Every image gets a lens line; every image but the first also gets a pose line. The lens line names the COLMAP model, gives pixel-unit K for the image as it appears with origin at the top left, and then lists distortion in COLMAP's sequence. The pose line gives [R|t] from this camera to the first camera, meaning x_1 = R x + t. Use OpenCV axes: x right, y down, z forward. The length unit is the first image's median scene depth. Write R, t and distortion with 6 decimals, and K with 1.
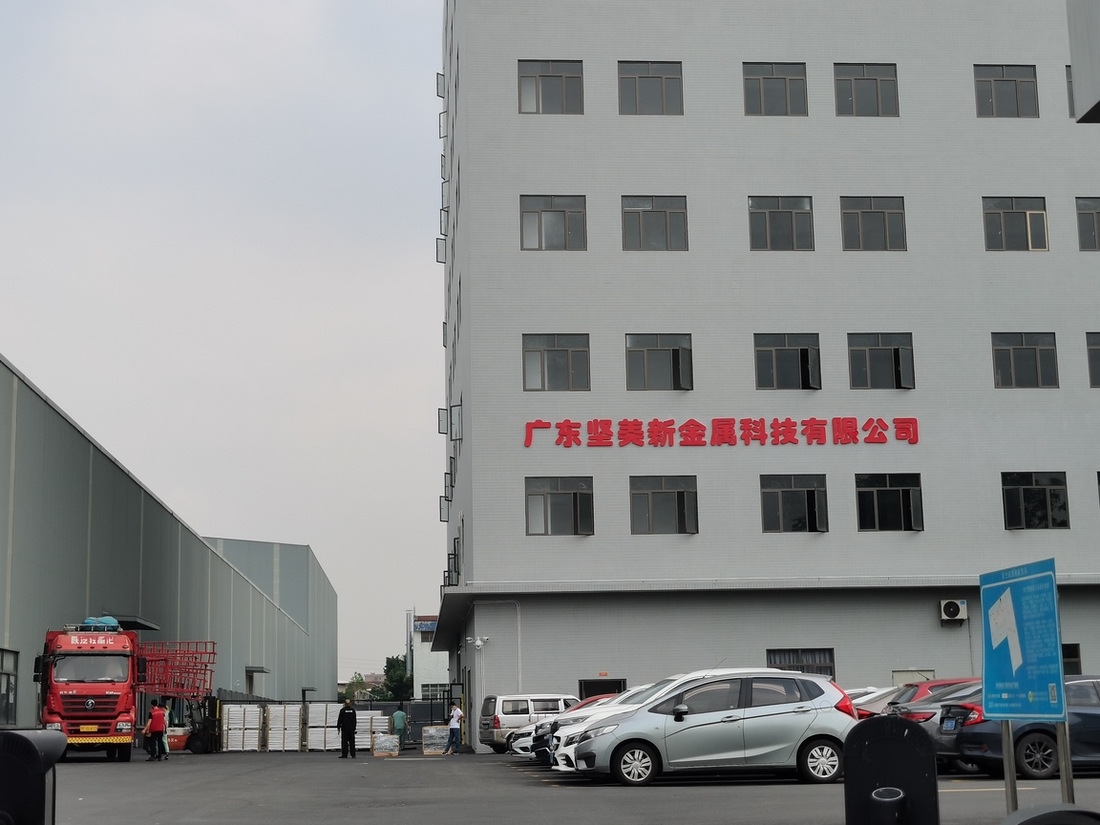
lens RADIAL K [[1758.6, 0, 551.9], [0, 1758.6, 413.7], [0, 0, 1]] dist [0.032109, 0.000000]
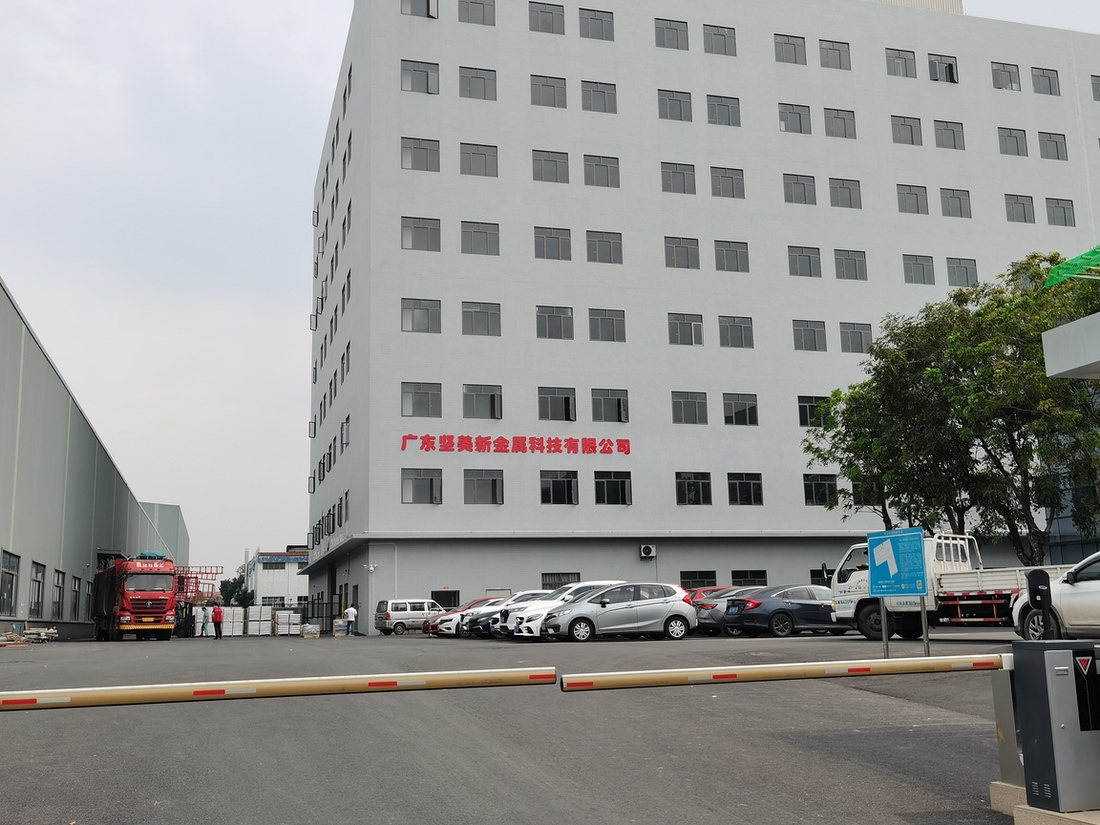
lens RADIAL K [[1119.2, 0, 547.2], [0, 1119.2, 410.8], [0, 0, 1]] dist [0.033586, 0.000000]
pose [[0.980912, 0.033322, 0.191578, -0.083924], [-0.030812, 0.999396, -0.016063, -0.005448], [-0.191998, 0.009853, 0.981346, -0.062528]]
